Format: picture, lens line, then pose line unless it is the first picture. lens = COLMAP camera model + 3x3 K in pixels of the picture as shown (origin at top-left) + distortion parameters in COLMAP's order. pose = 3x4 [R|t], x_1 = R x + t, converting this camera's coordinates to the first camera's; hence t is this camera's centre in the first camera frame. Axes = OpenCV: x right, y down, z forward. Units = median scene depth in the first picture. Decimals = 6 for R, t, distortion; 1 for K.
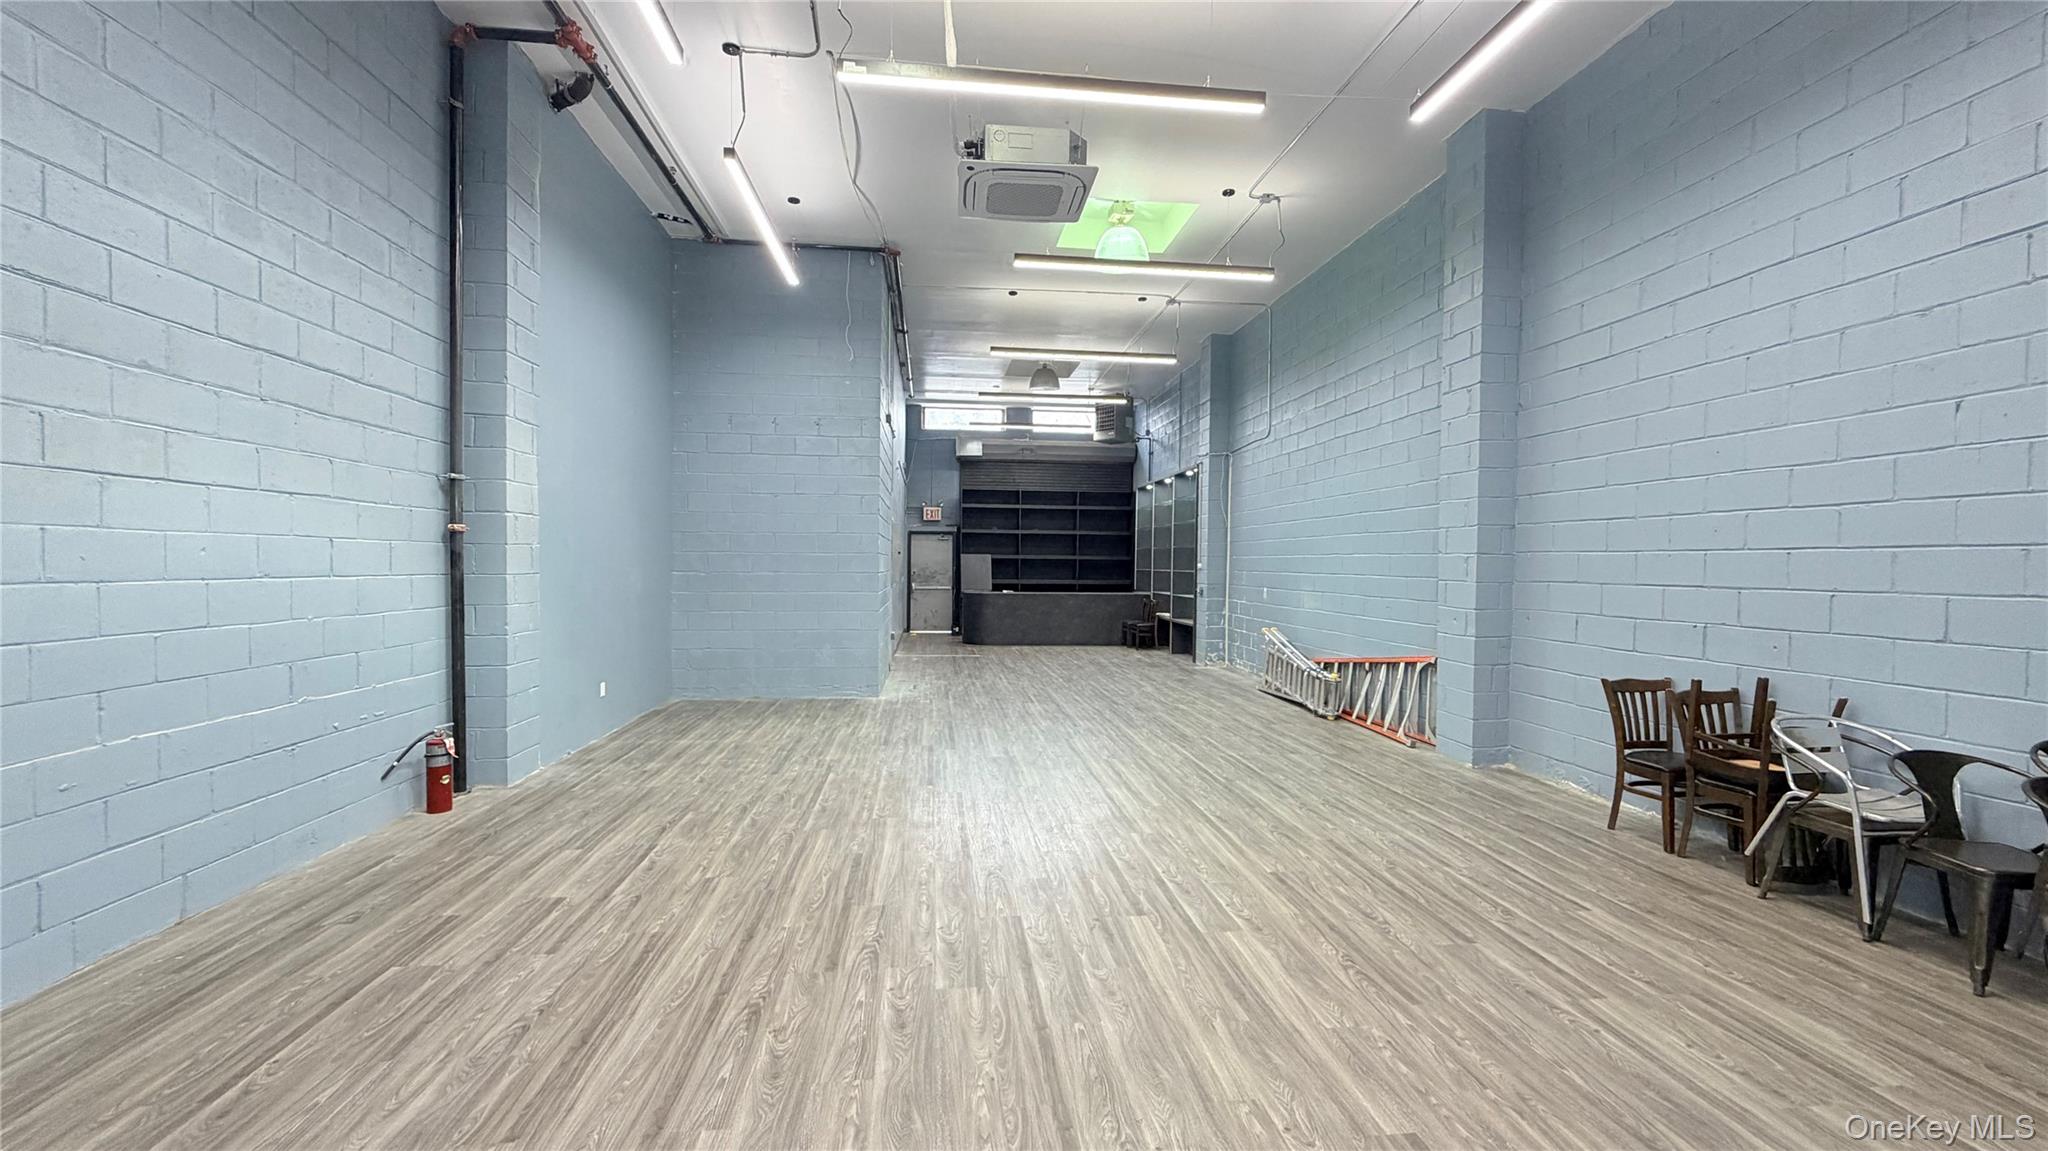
lens RADIAL K [[809.7, 0, 1018.7], [0, 809.7, 580.4], [0, 0, 1]] dist [0.001246, -0.000354]
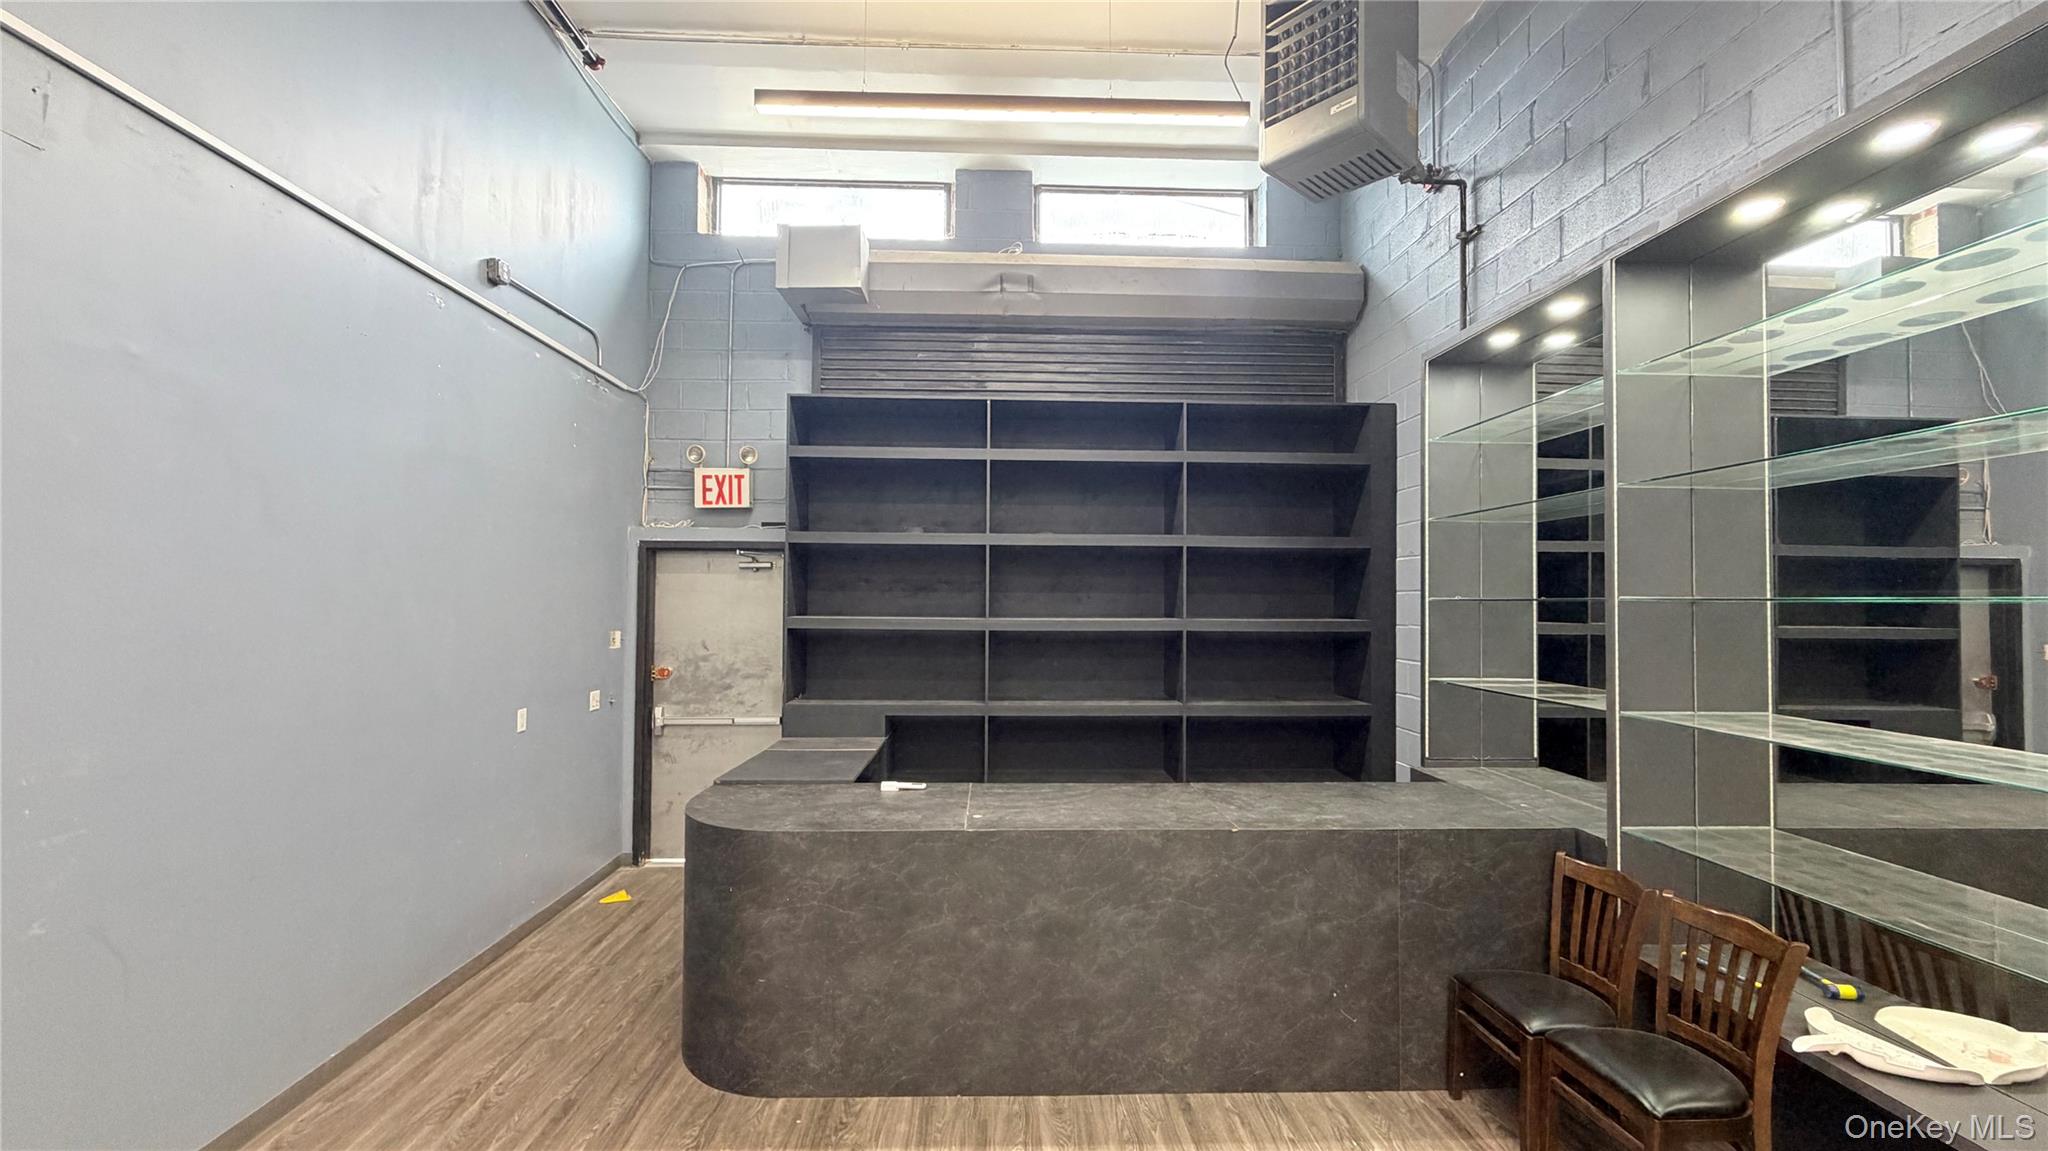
lens RADIAL K [[809.7, 0, 1032.7], [0, 809.7, 572.4], [0, 0, 1]] dist [0.001246, -0.000354]
pose [[0.996851, -0.022510, -0.076030, 0.039325], [0.019960, 0.999218, -0.034140, -0.035588], [0.076739, 0.032515, 0.996521, 0.690970]]
